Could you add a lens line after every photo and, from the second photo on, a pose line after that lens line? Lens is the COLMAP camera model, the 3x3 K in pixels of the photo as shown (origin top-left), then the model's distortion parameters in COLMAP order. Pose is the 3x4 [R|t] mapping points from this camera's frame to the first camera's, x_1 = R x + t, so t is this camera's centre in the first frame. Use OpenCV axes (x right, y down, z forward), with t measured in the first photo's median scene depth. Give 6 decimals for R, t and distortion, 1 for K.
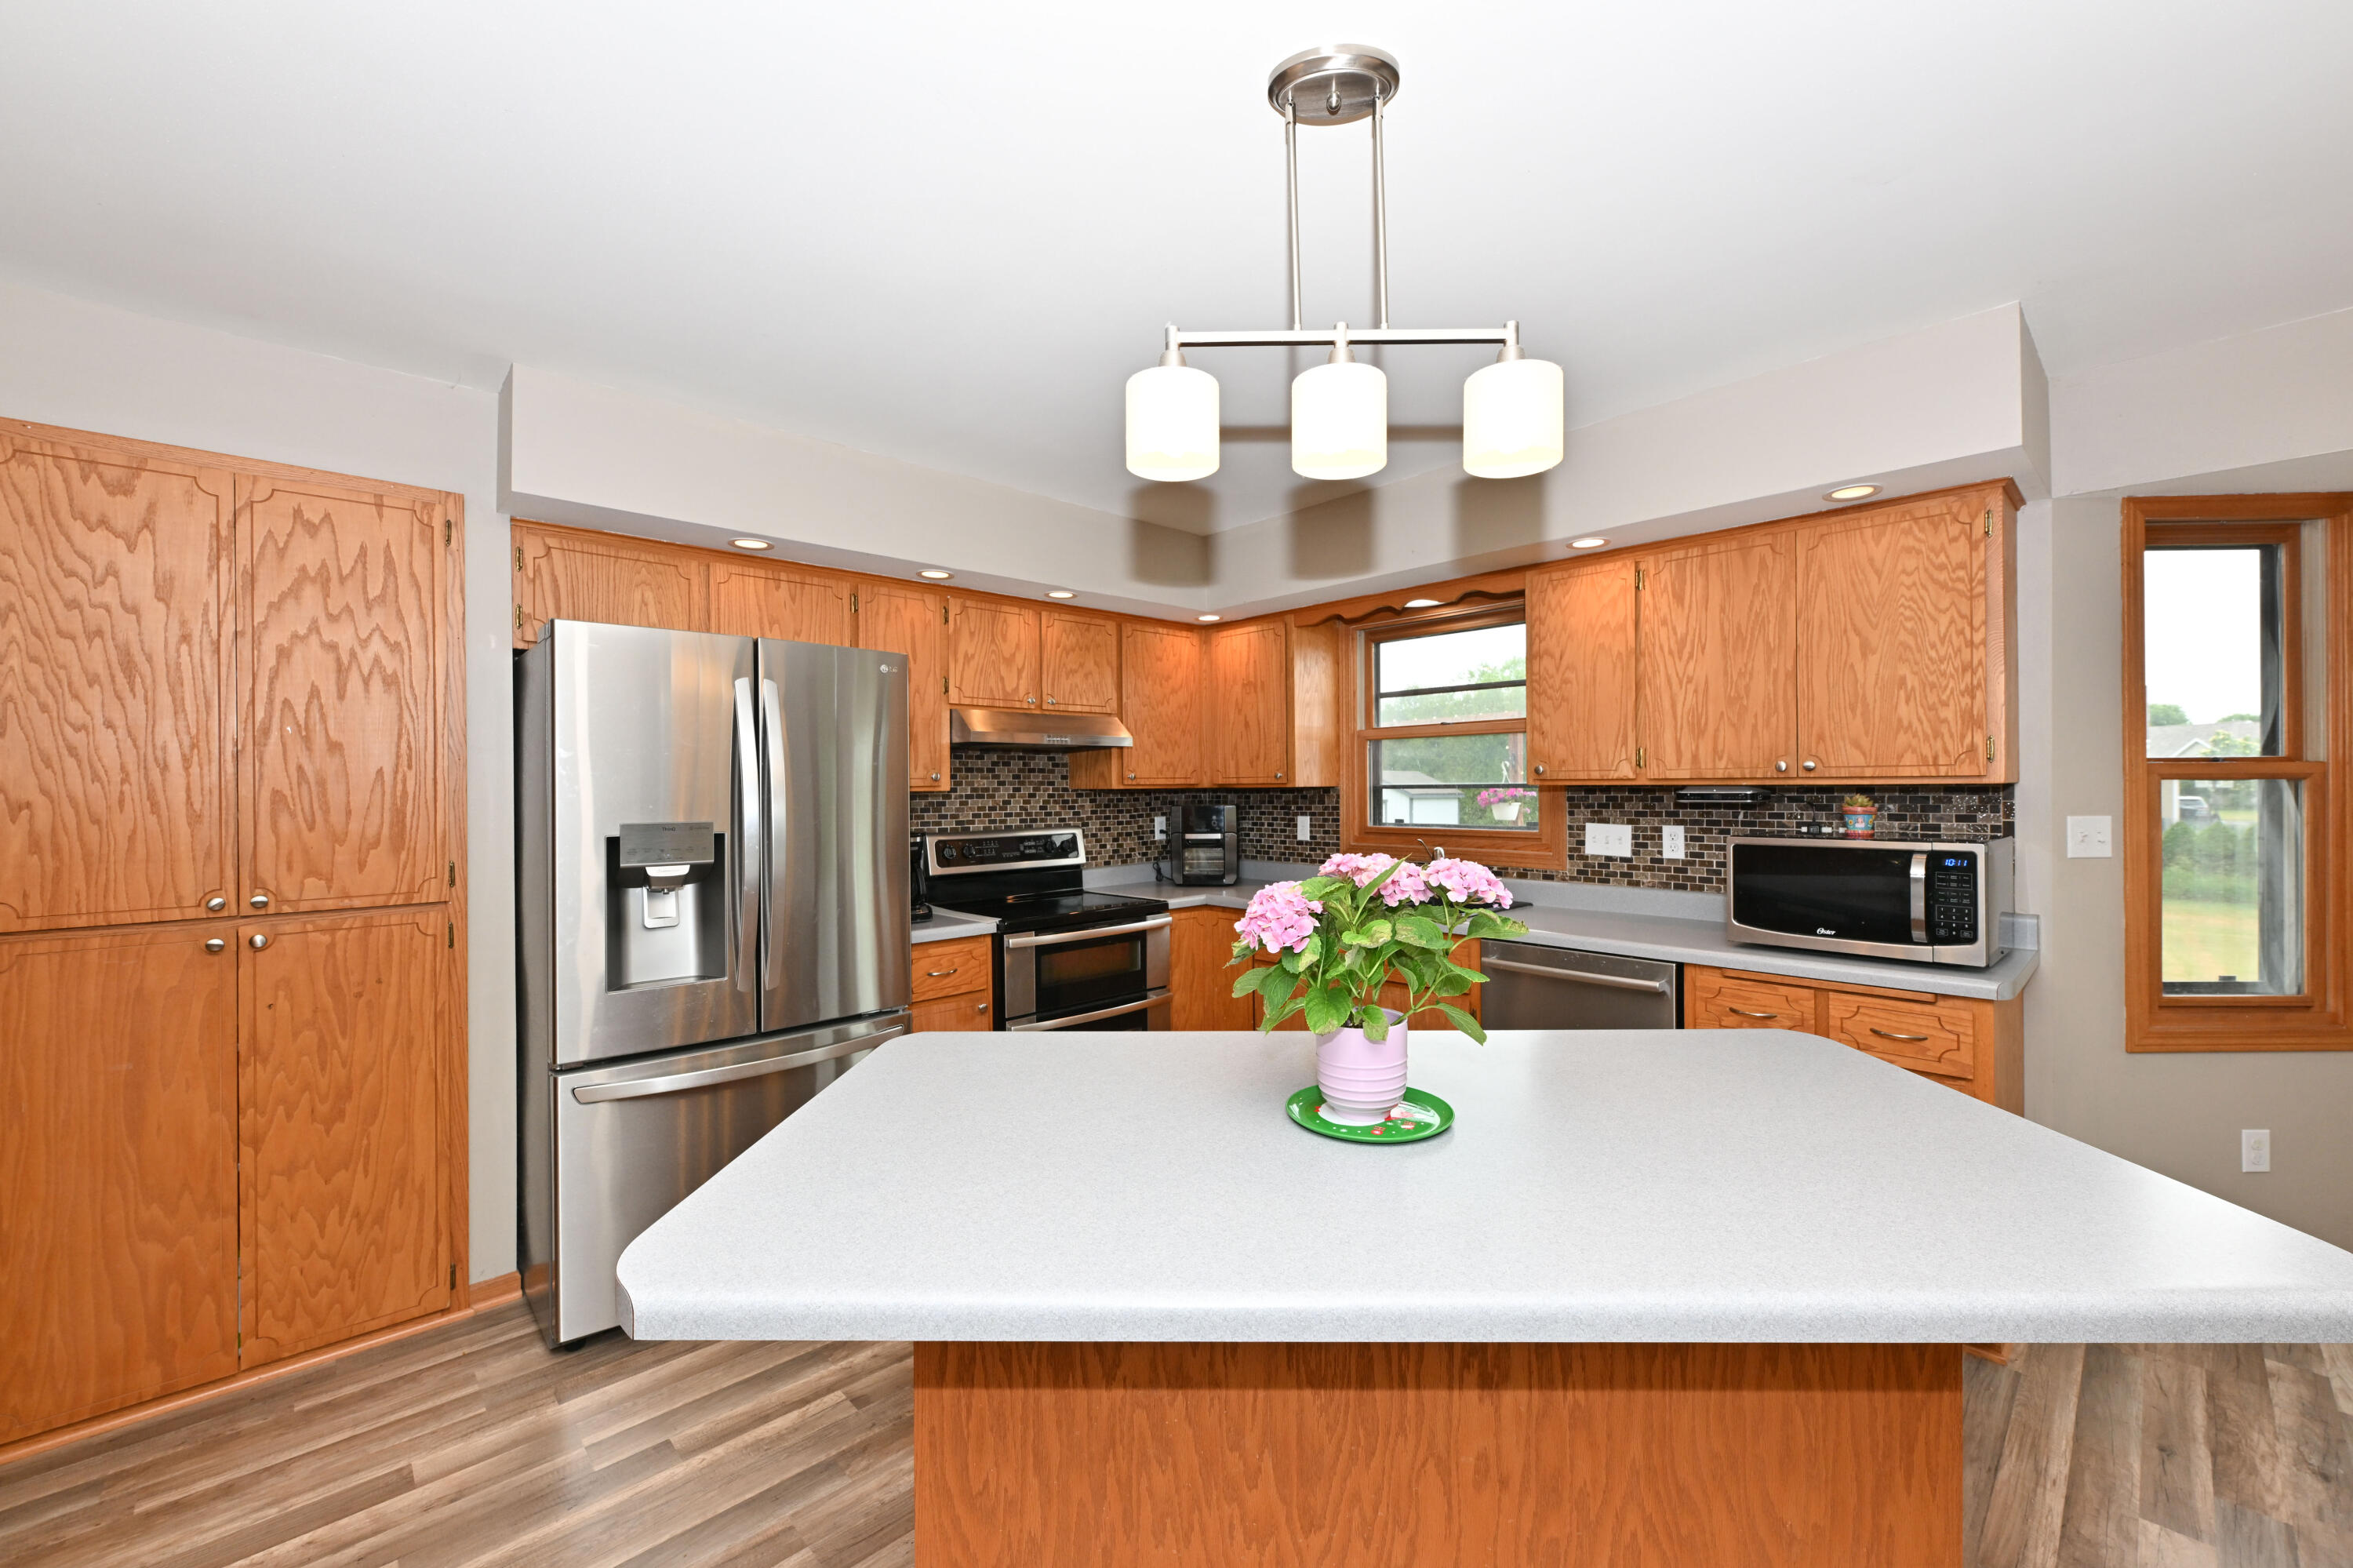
lens RADIAL K [[927.4, 0, 1184.9], [0, 927.4, 786.1], [0, 0, 1]] dist [0.001328, -0.000105]
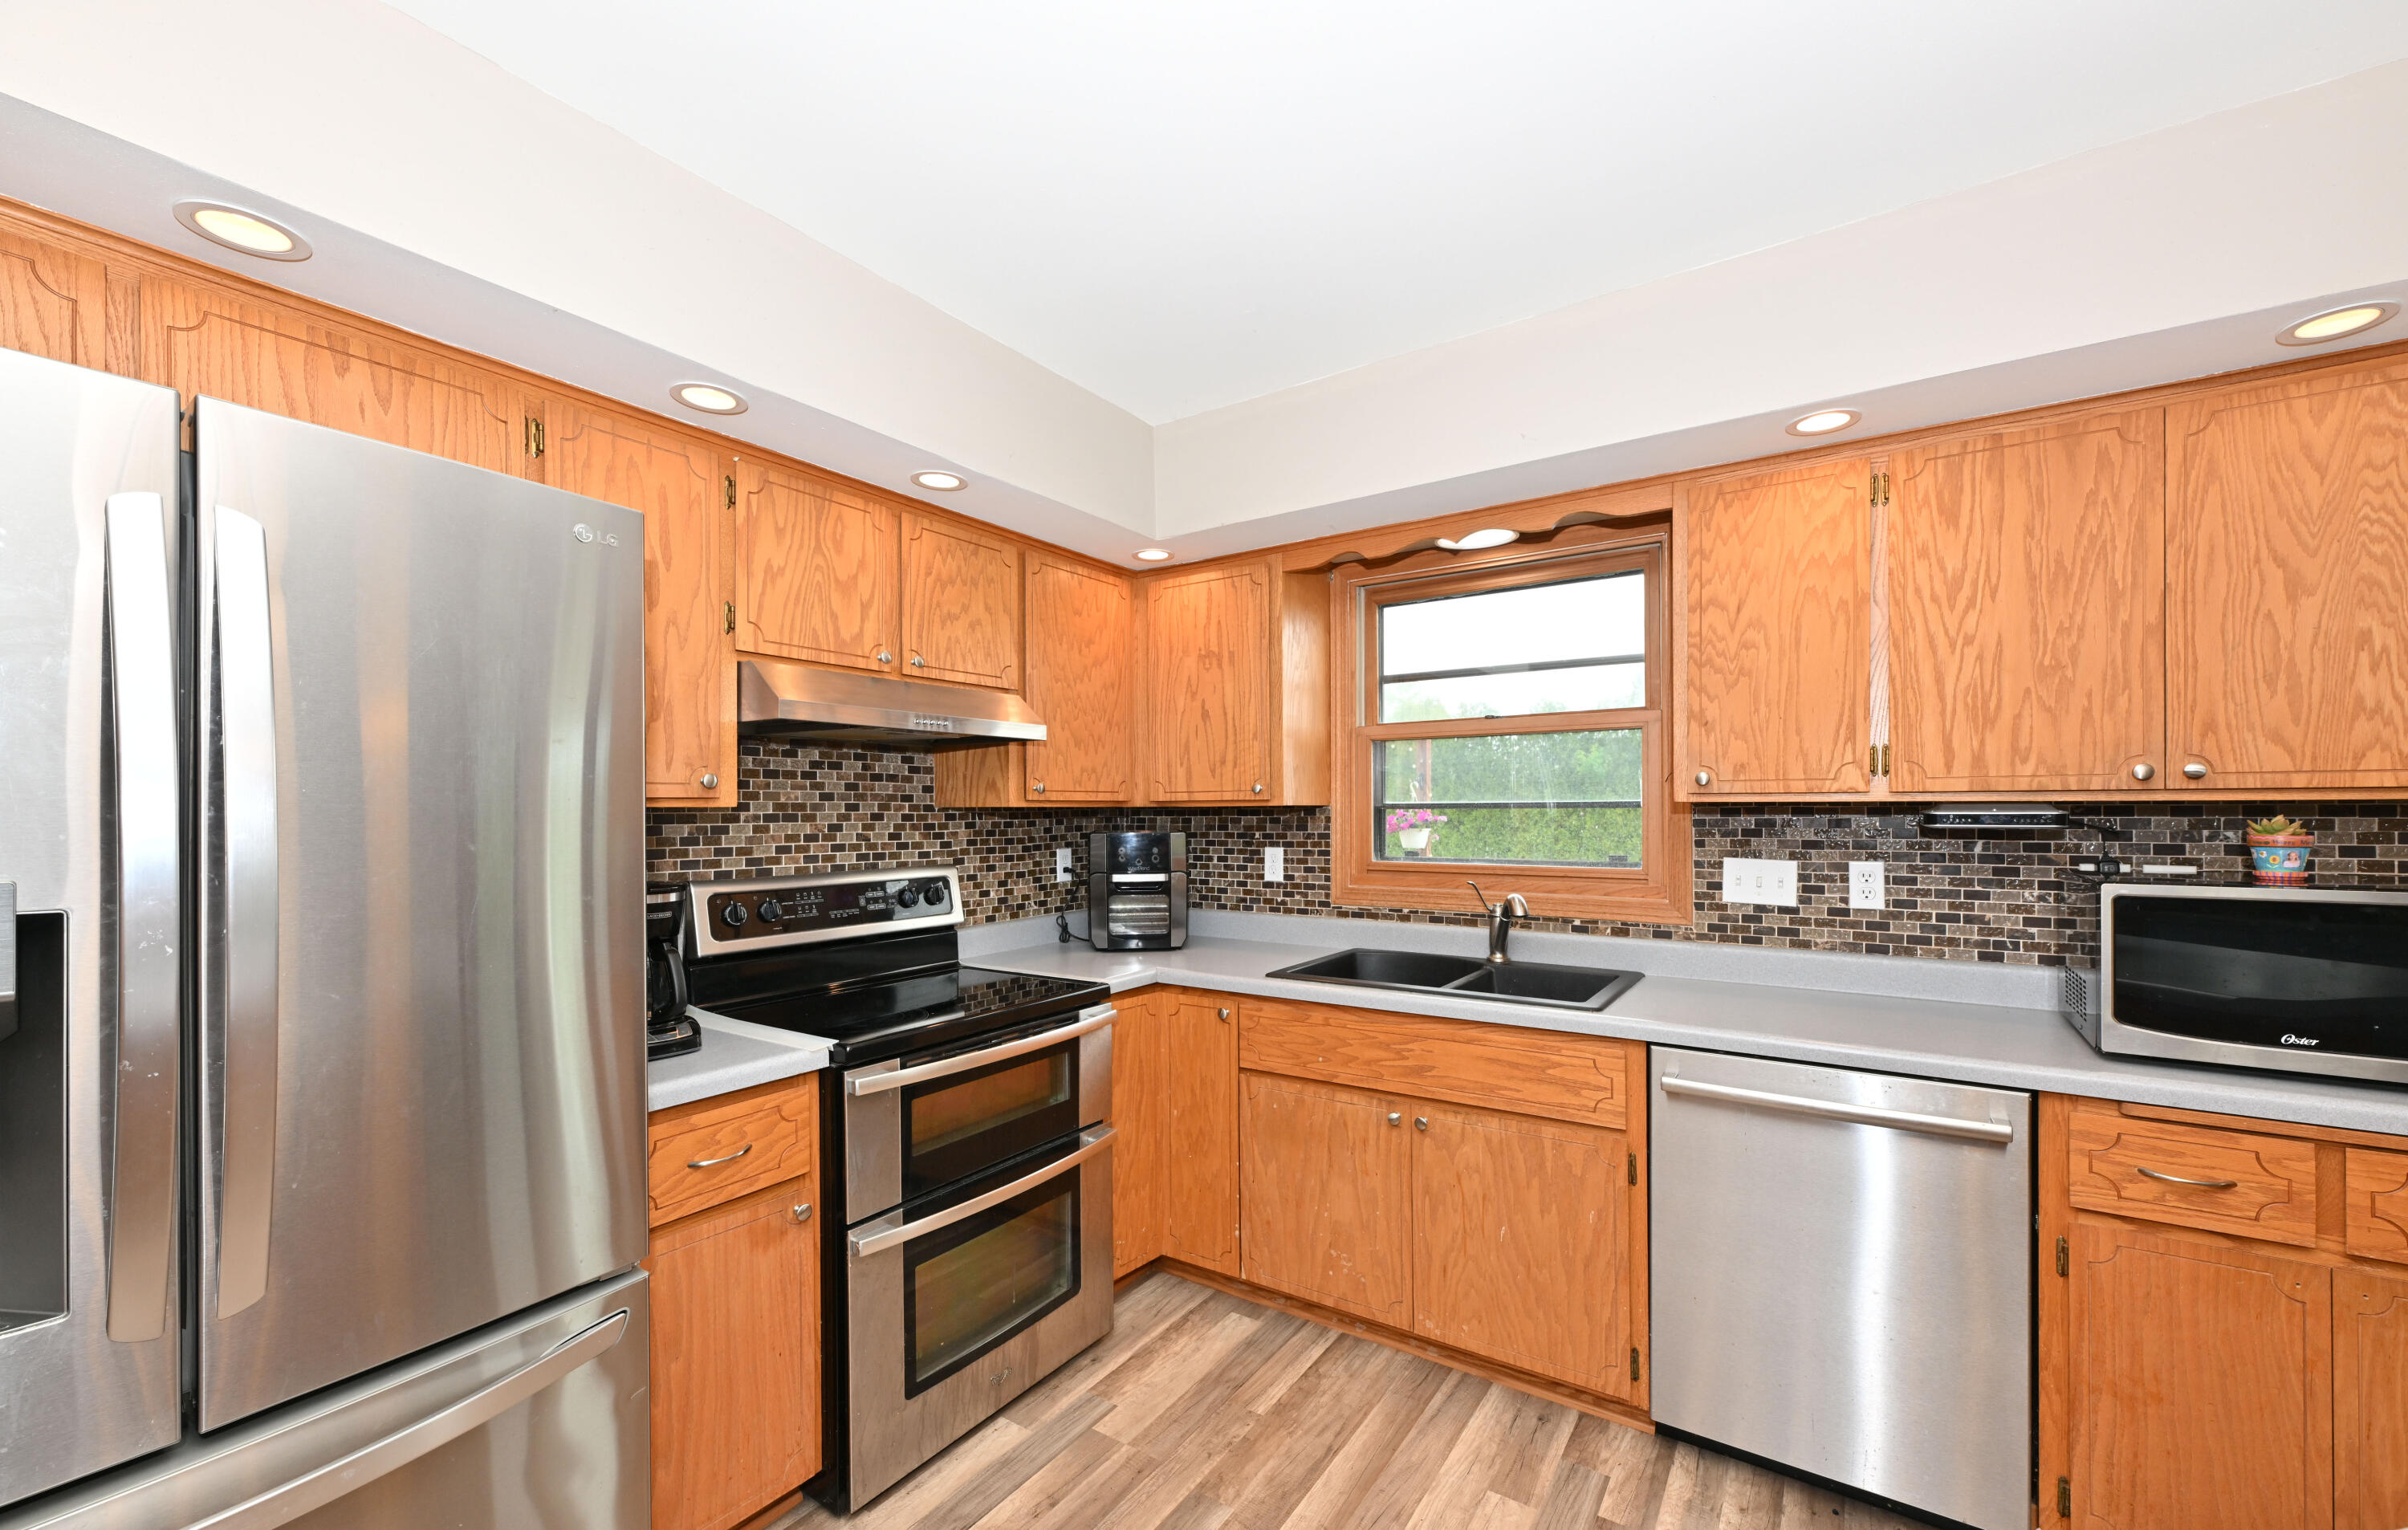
lens RADIAL K [[945.4, 0, 1210.3], [0, 945.4, 811.8], [0, 0, 1]] dist [0.001742, 0.000056]
pose [[0.975945, 0.004489, 0.217972, -0.105413], [-0.004440, 0.999990, -0.000714, 0.007783], [-0.217973, -0.000271, 0.975955, 0.406192]]
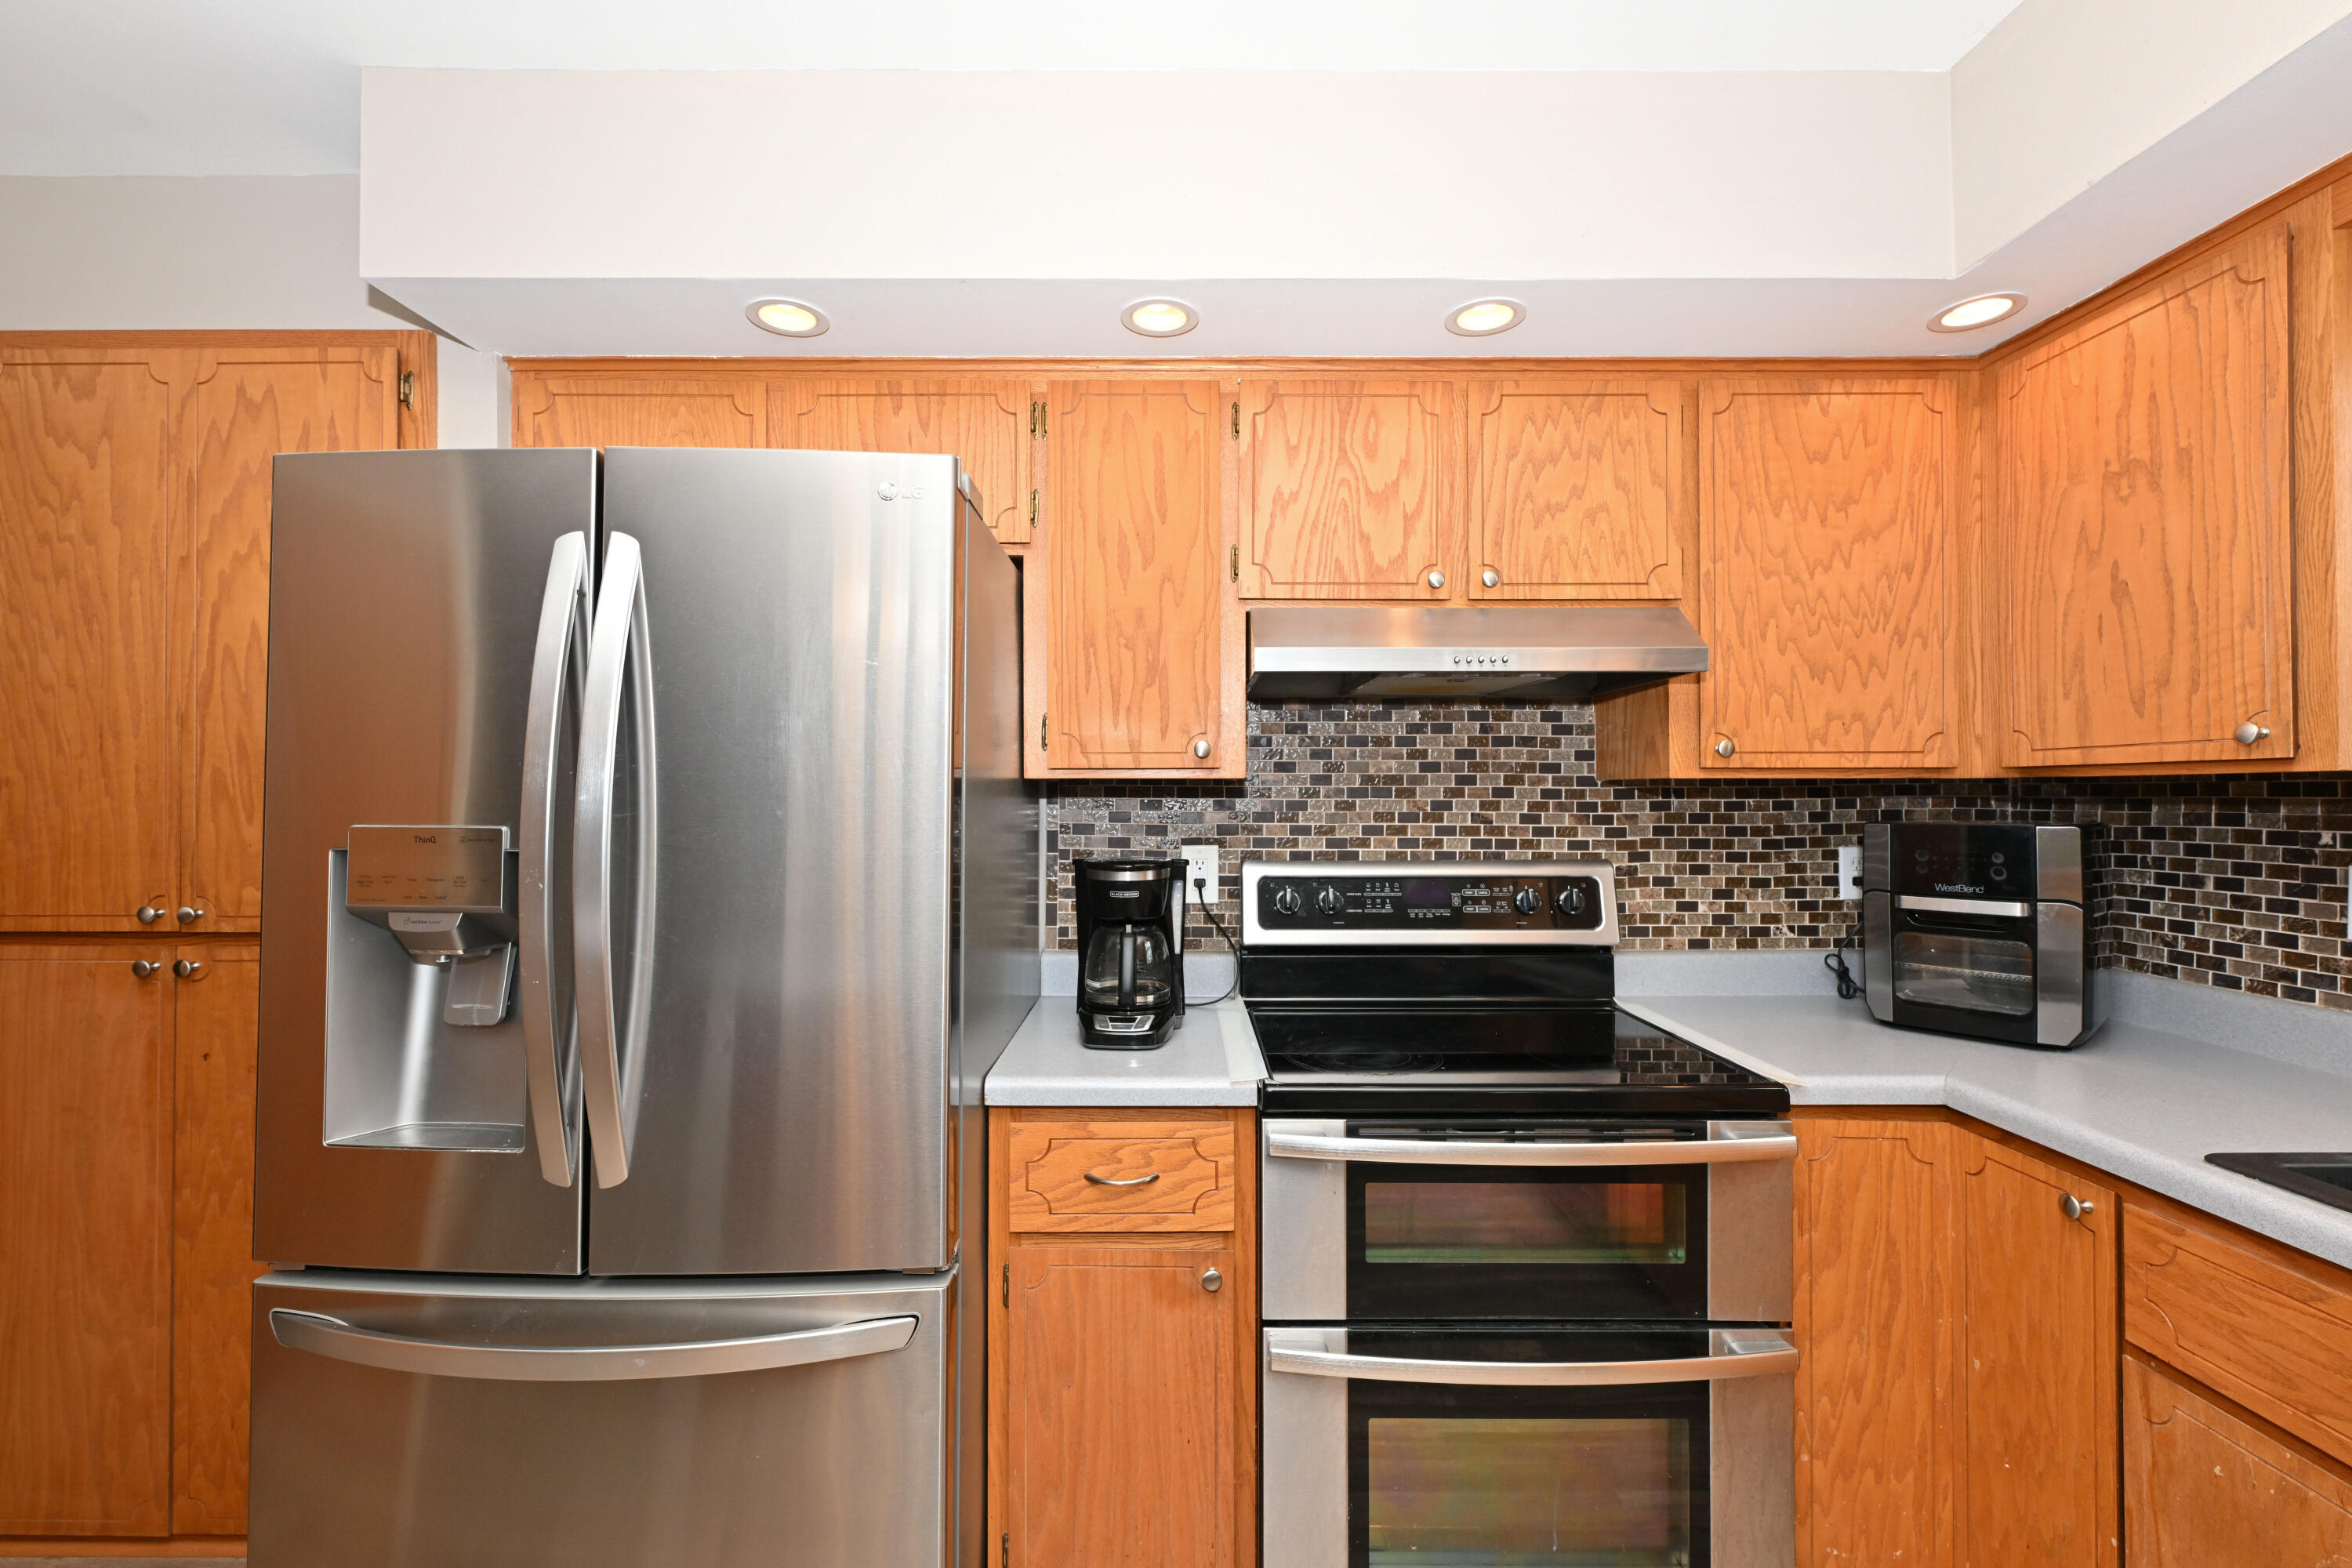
lens RADIAL K [[977.1, 0, 1172.8], [0, 977.1, 787.5], [0, 0, 1]] dist [-0.001648, 0.000990]
pose [[0.726930, 0.005116, -0.686693, 0.077618], [-0.006950, 0.999976, 0.000093, 0.010960], [0.686677, 0.004705, 0.726948, 0.640687]]
